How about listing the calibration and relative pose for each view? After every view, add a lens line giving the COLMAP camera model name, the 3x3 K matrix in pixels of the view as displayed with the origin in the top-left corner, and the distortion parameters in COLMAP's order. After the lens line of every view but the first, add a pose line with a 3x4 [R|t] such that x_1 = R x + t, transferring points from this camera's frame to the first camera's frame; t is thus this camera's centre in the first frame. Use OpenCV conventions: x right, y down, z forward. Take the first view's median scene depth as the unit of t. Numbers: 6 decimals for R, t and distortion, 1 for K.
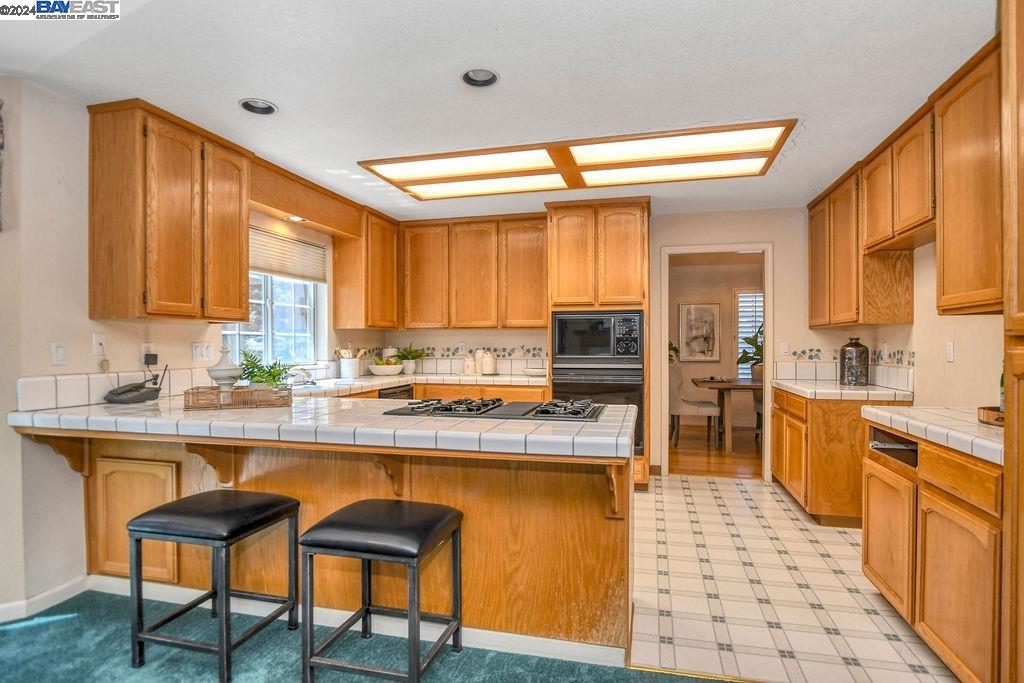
lens RADIAL K [[558.5, 0, 506.6], [0, 558.5, 346.5], [0, 0, 1]] dist [-0.013526, 0.003167]
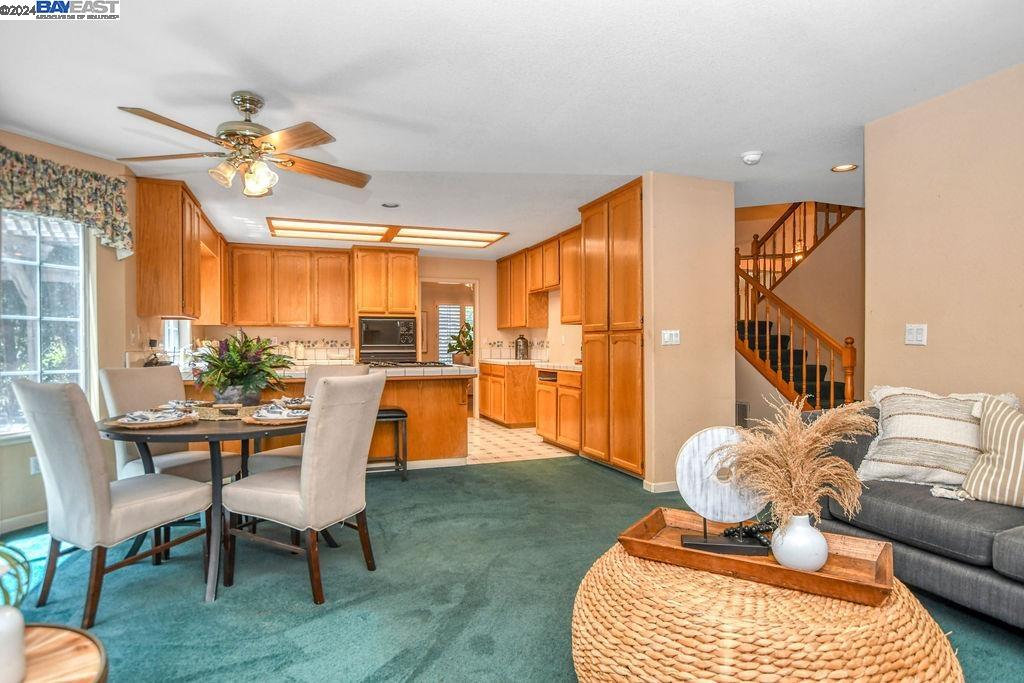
lens RADIAL K [[558.5, 0, 512.6], [0, 558.5, 347.5], [0, 0, 1]] dist [-0.013526, 0.003167]
pose [[0.816232, -0.003483, 0.577714, -0.516212], [0.004094, 0.999992, 0.000244, 0.027788], [-0.577710, 0.002166, 0.816239, -0.559813]]
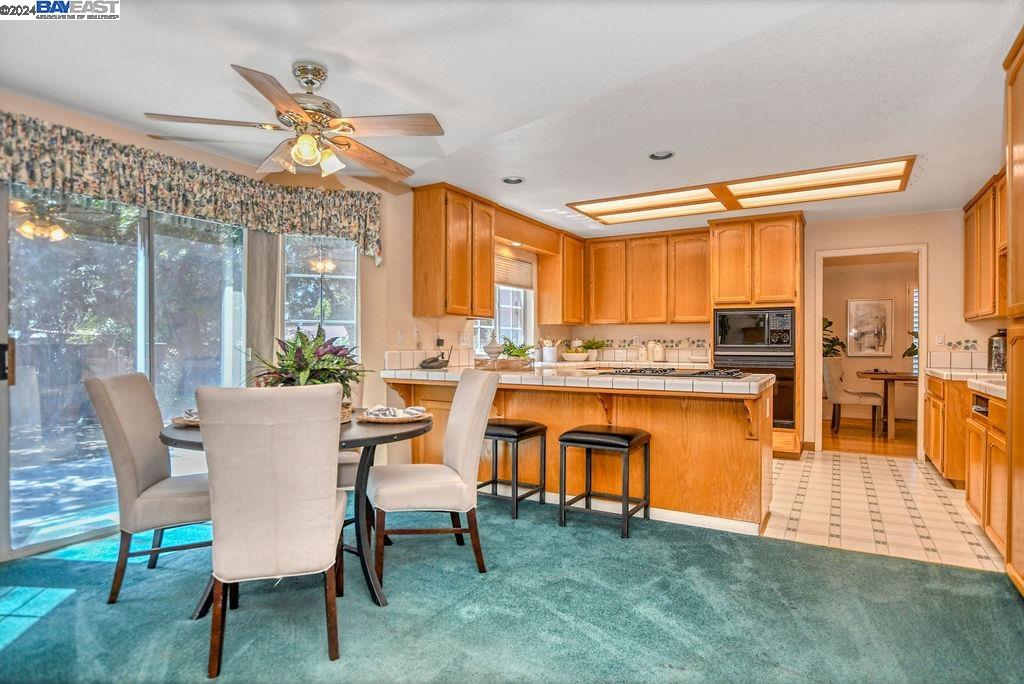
lens RADIAL K [[563.1, 0, 501.5], [0, 563.1, 345.8], [0, 0, 1]] dist [-0.013363, 0.001492]
pose [[0.958886, 0.004429, -0.283758, -0.016843], [-0.004971, 0.999987, -0.001191, 0.024565], [0.283749, 0.002553, 0.958895, -0.349784]]
